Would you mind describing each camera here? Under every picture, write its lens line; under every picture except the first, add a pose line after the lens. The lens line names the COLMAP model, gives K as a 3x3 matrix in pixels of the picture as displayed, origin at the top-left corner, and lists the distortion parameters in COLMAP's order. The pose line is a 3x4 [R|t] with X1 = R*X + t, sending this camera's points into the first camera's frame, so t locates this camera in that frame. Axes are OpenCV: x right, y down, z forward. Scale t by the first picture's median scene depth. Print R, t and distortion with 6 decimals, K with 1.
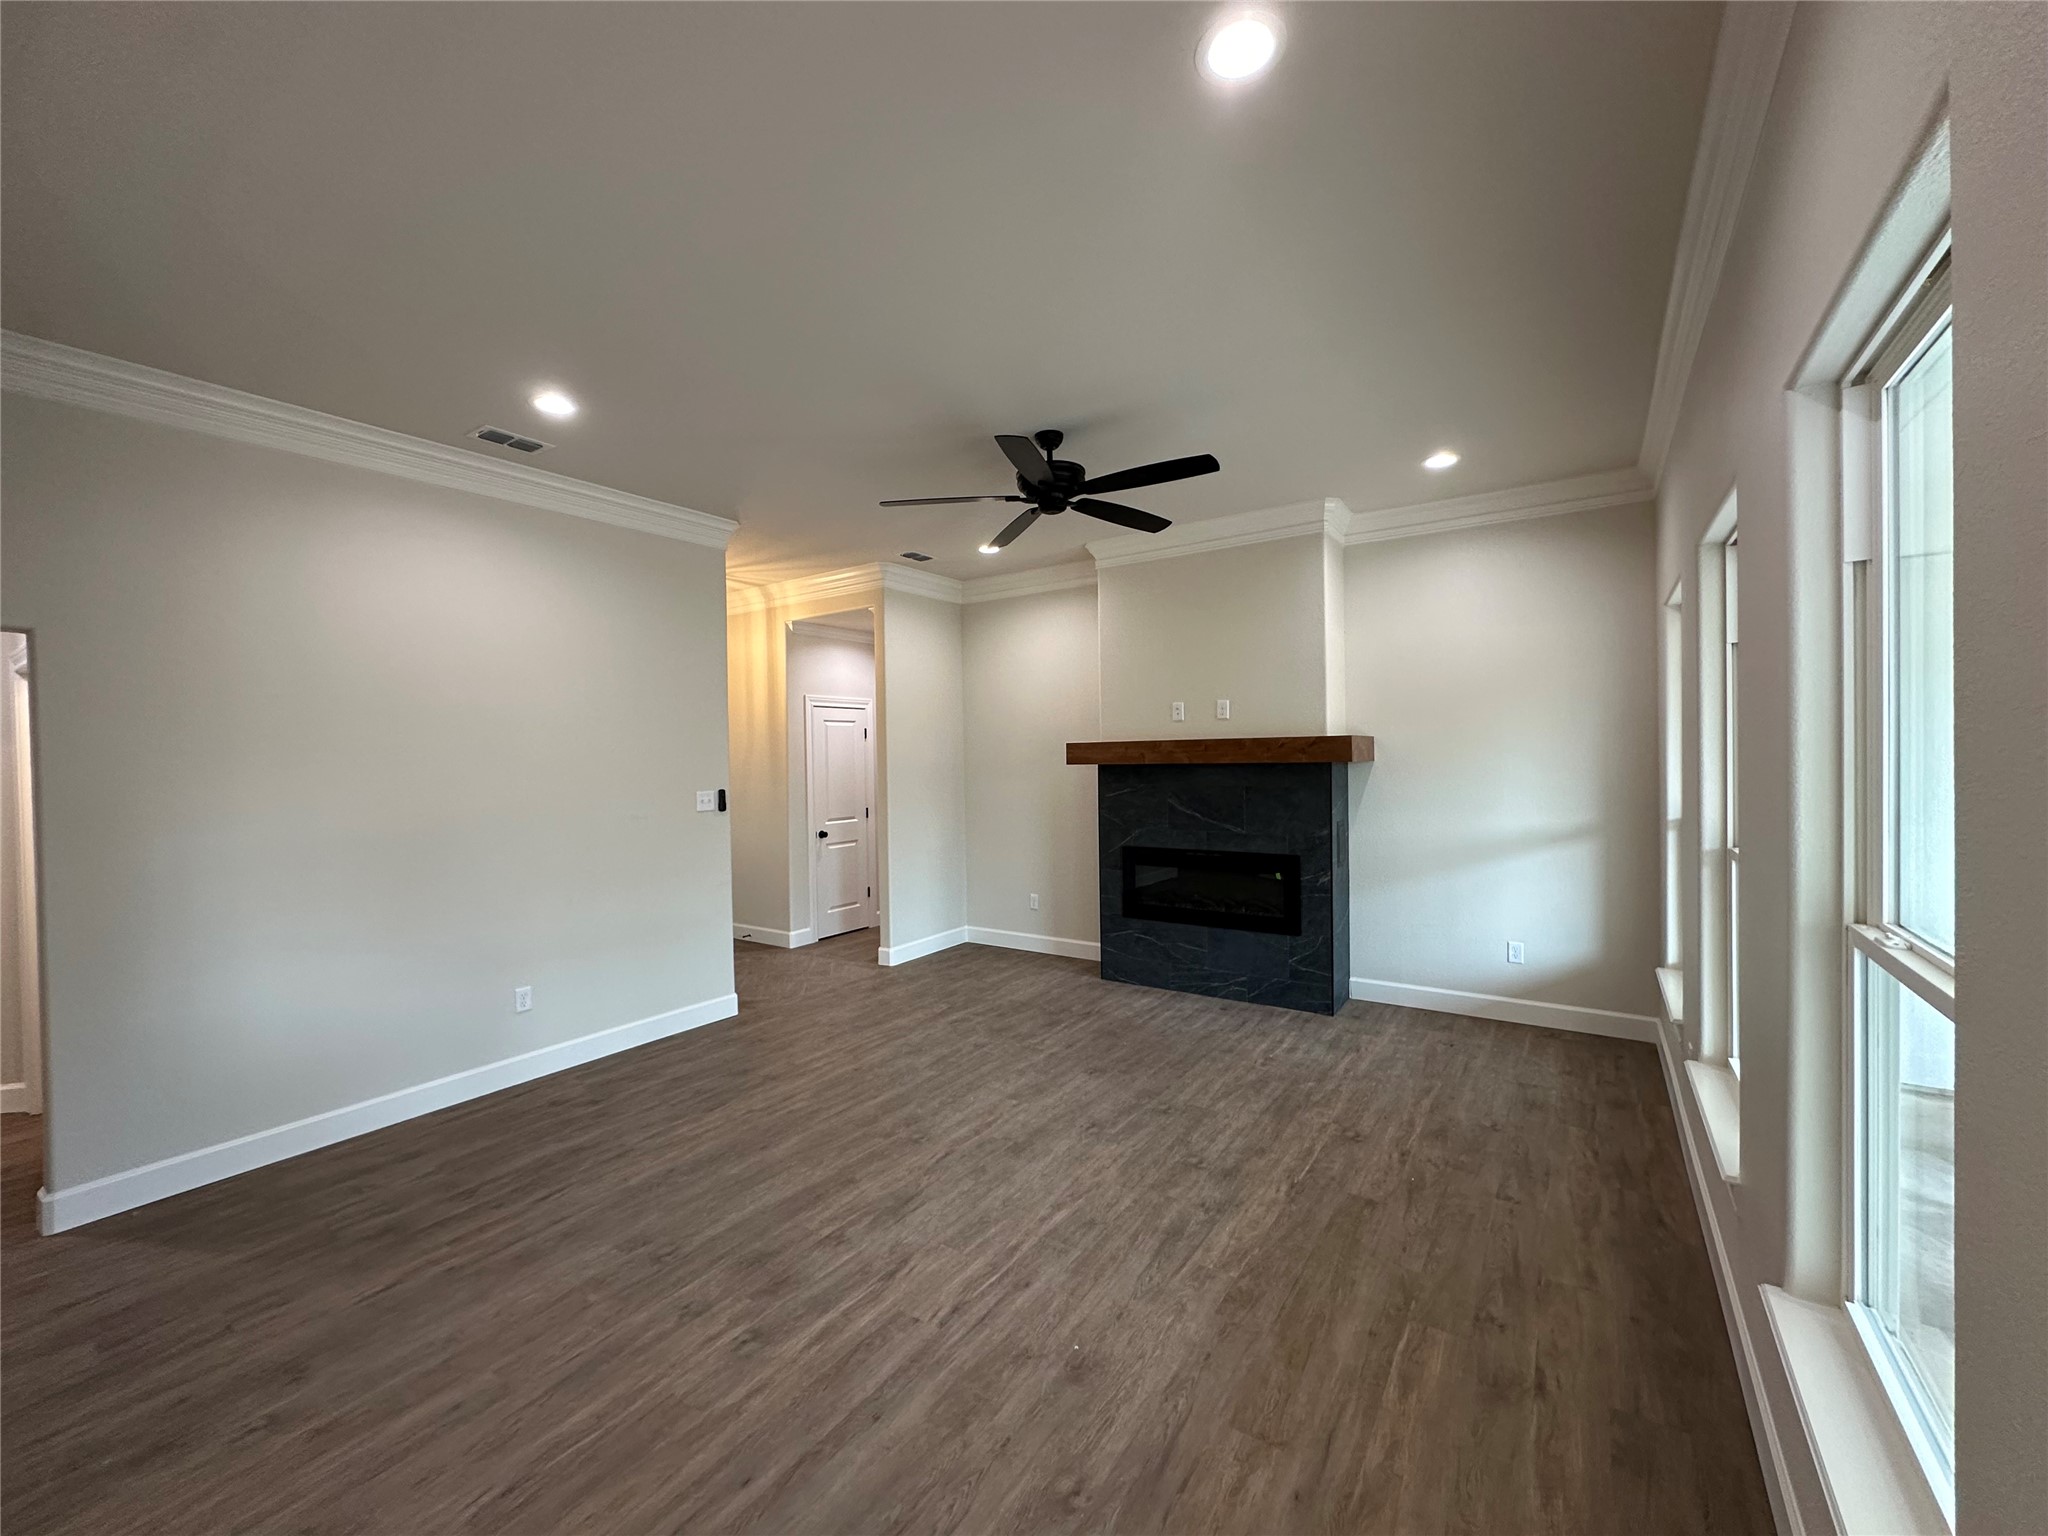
lens RADIAL K [[815.8, 0, 1023.1], [0, 815.8, 766.9], [0, 0, 1]] dist [-0.003694, 0.000770]
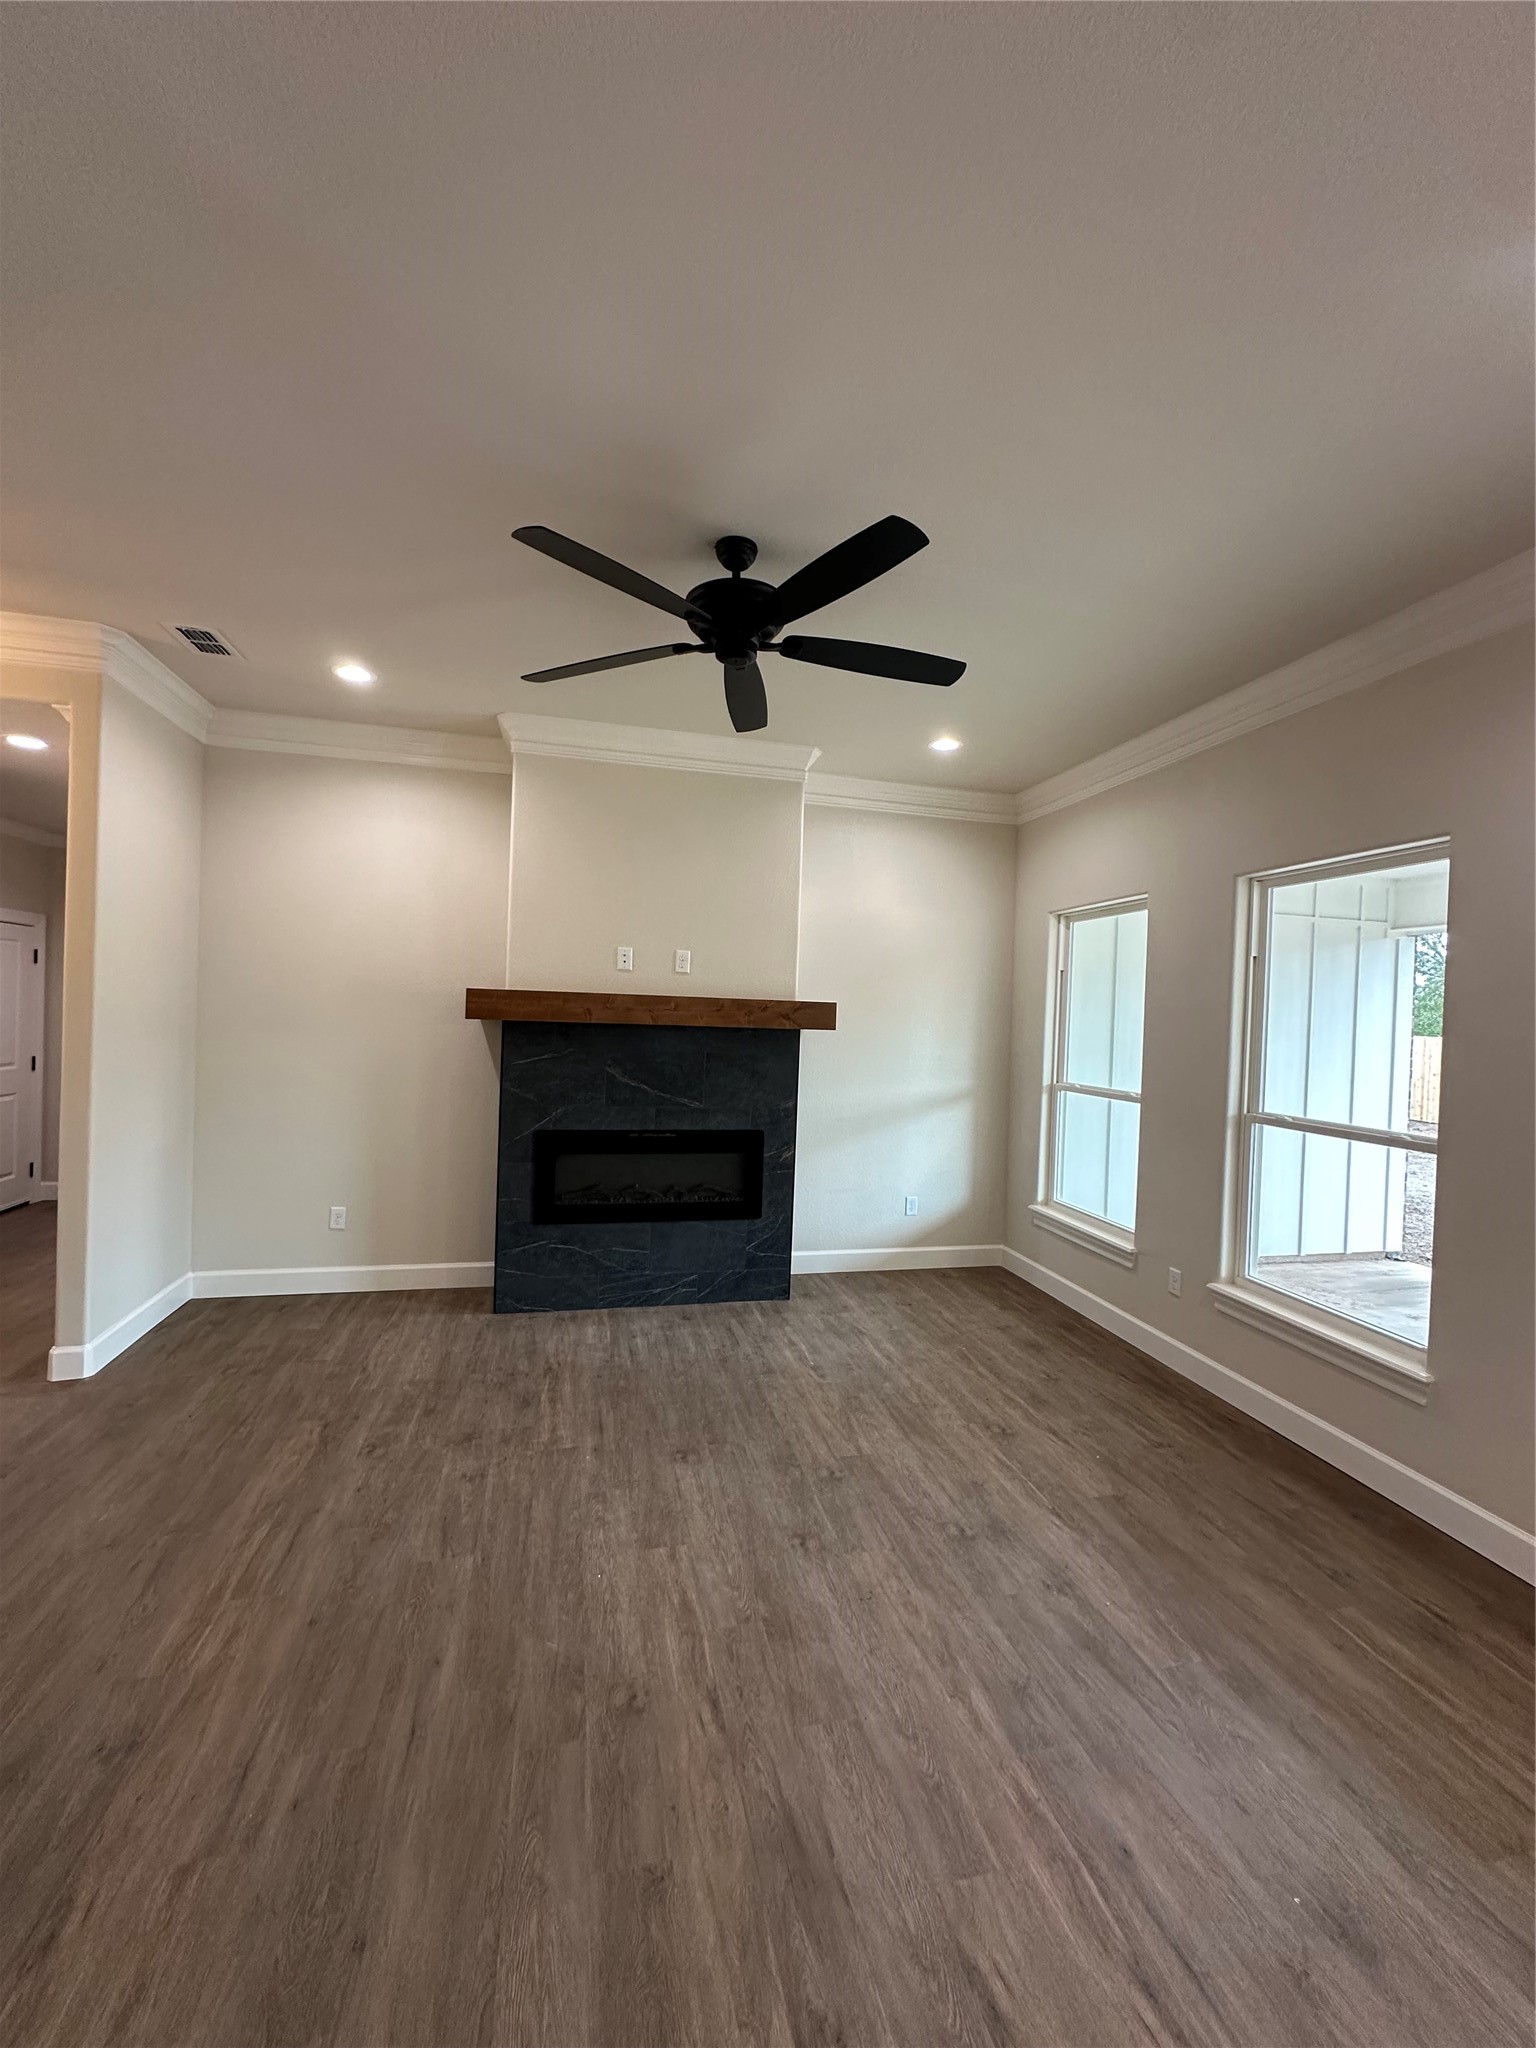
lens RADIAL K [[812.6, 0, 768.0], [0, 812.6, 1024.0], [0, 0, 1]] dist [-0.003767, 0.000443]
pose [[0.666557, 0.031449, 0.744791, -0.345172], [-0.037033, 0.999273, -0.009052, -0.001874], [-0.744534, -0.021548, 0.667237, 0.403297]]
